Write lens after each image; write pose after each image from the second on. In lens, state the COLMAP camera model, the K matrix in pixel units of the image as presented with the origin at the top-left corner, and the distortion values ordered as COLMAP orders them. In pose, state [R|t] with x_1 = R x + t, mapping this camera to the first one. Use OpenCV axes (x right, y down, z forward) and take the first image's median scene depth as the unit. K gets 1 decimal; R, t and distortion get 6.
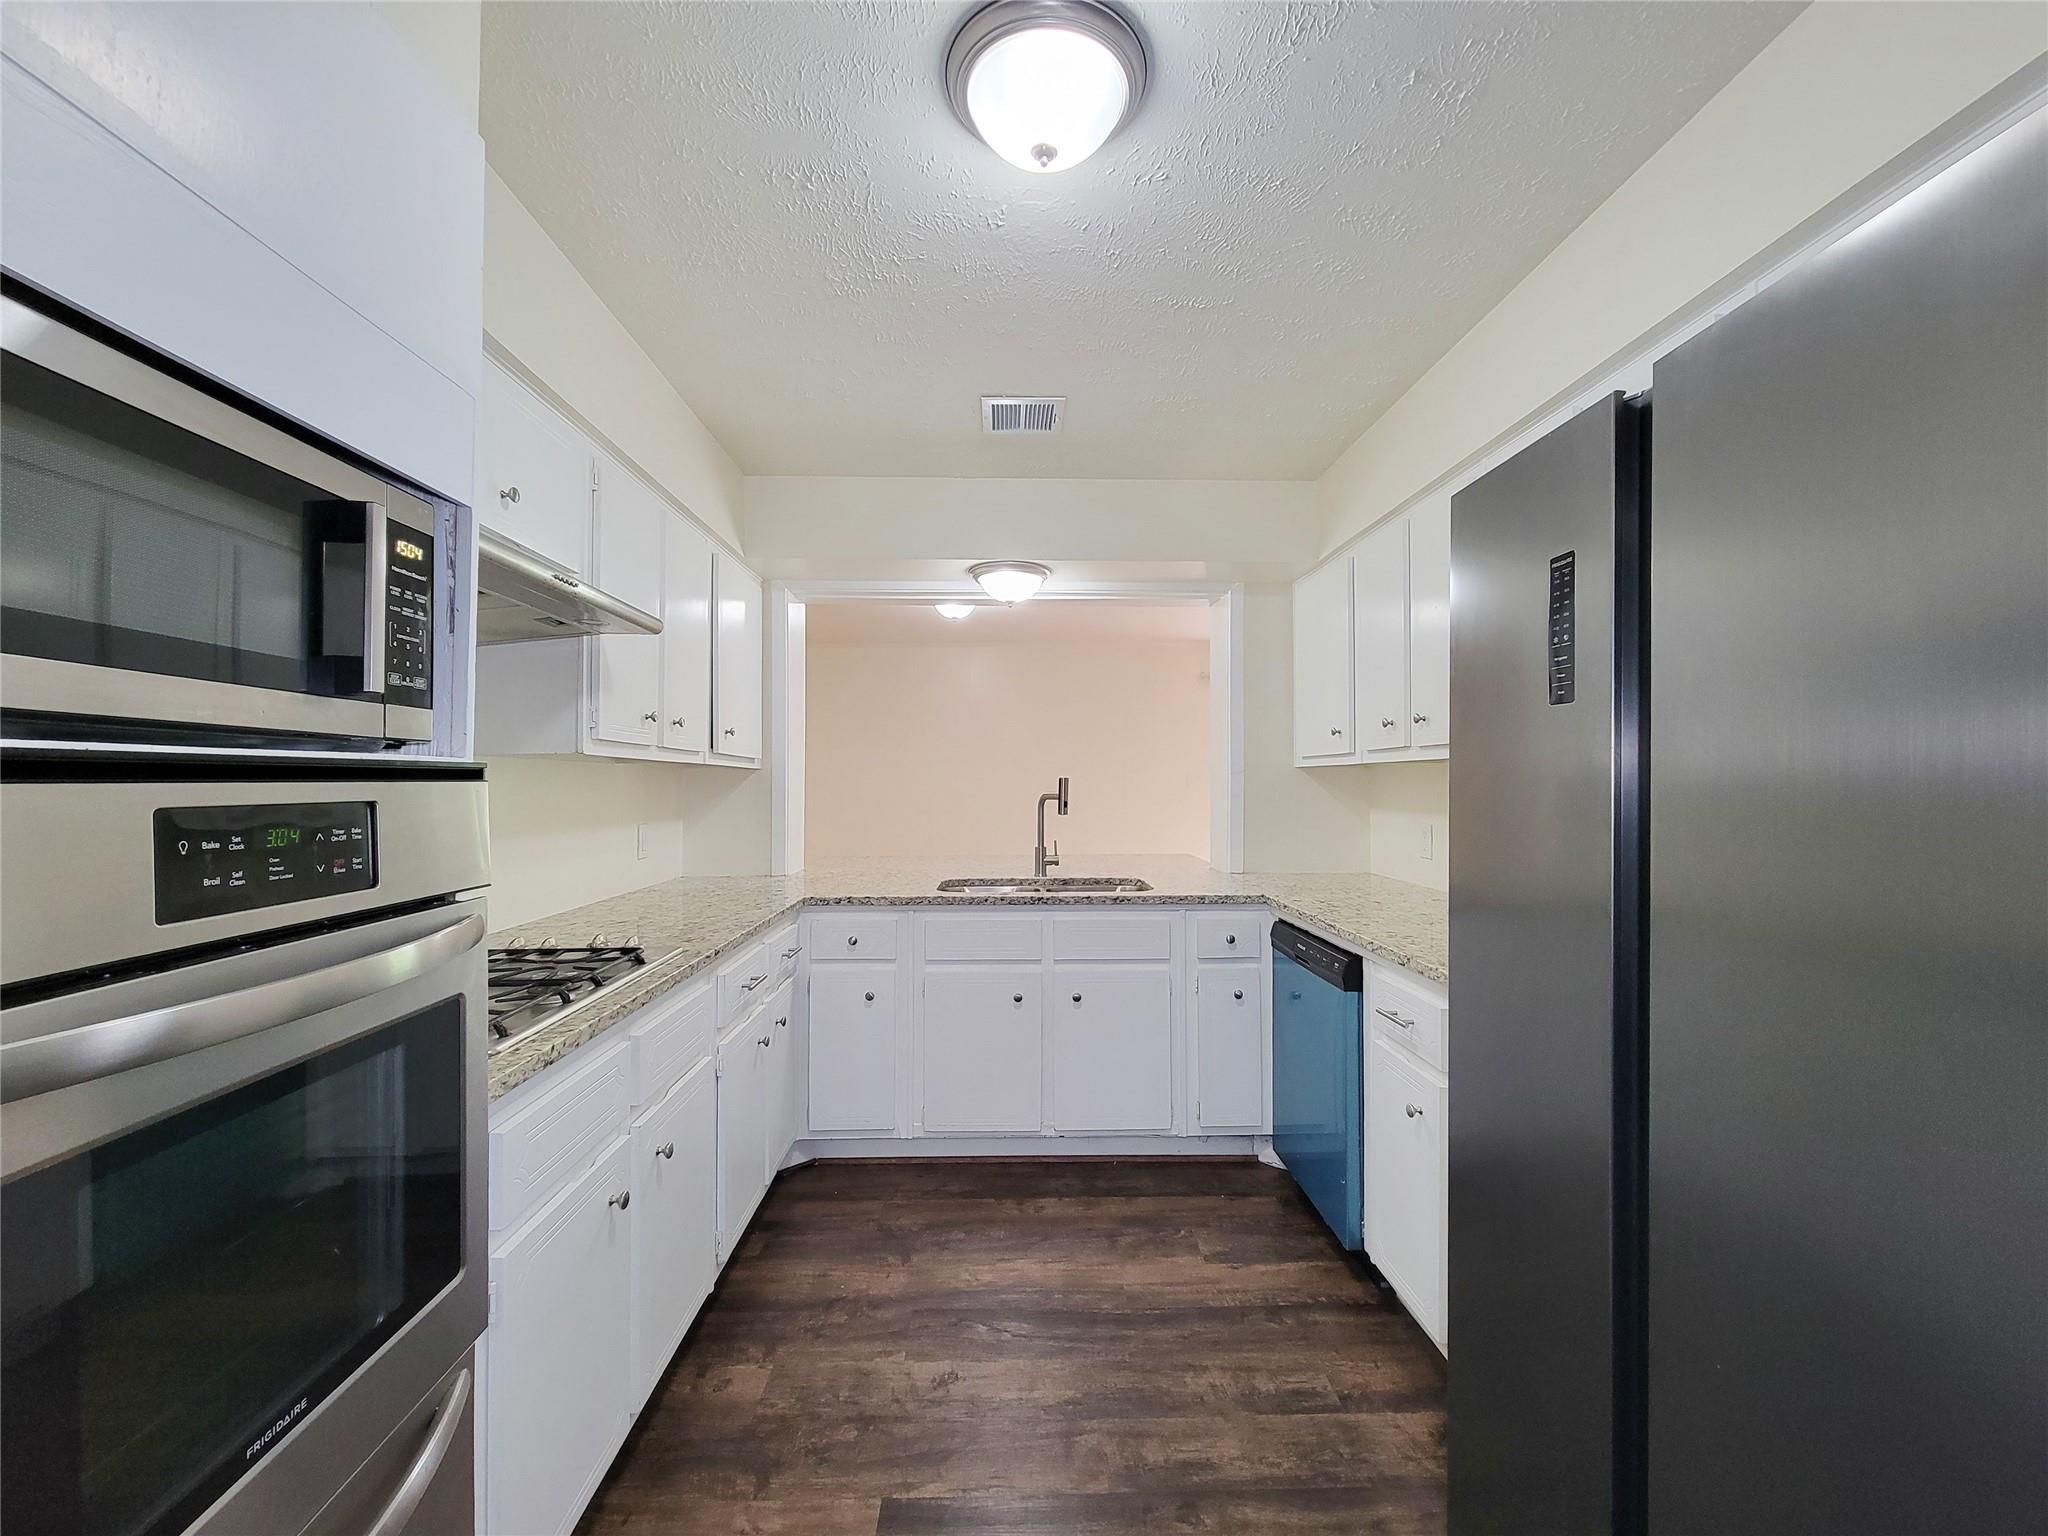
lens RADIAL K [[845.3, 0, 1034.4], [0, 845.3, 784.4], [0, 0, 1]] dist [0.006605, -0.003670]
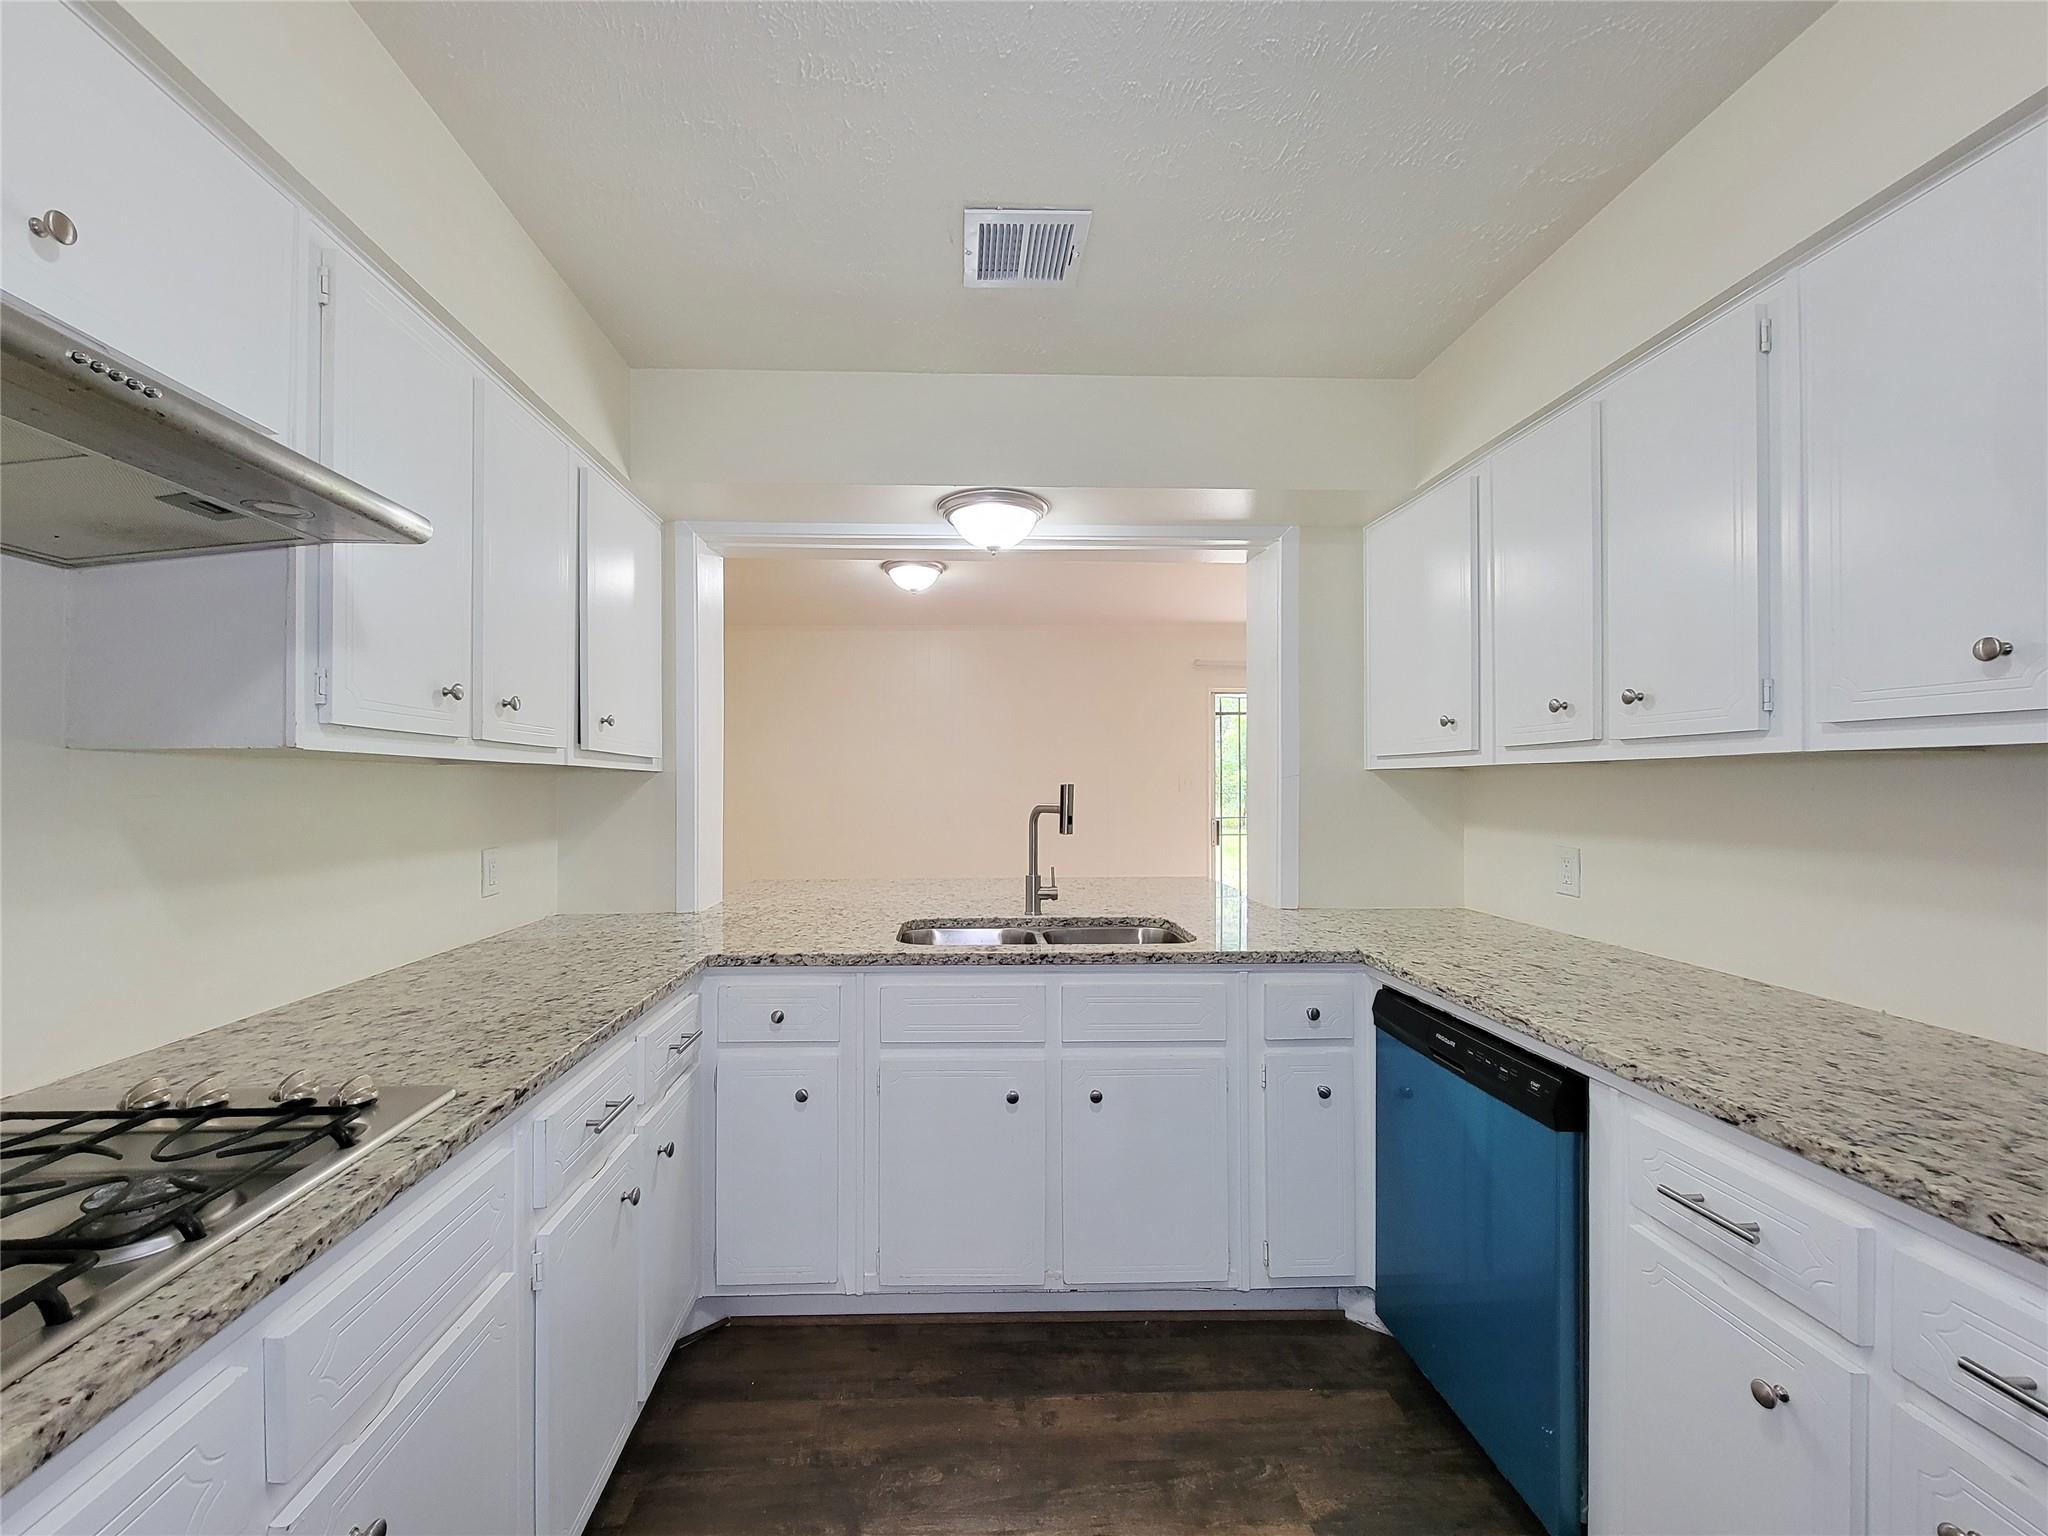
lens RADIAL K [[845.3, 0, 992.8], [0, 845.3, 797.4], [0, 0, 1]] dist [0.006605, -0.003670]
pose [[0.999973, -0.000136, 0.007308, -0.040662], [0.000031, 0.999897, 0.014375, -0.007657], [-0.007309, -0.014374, 0.999870, 0.296494]]
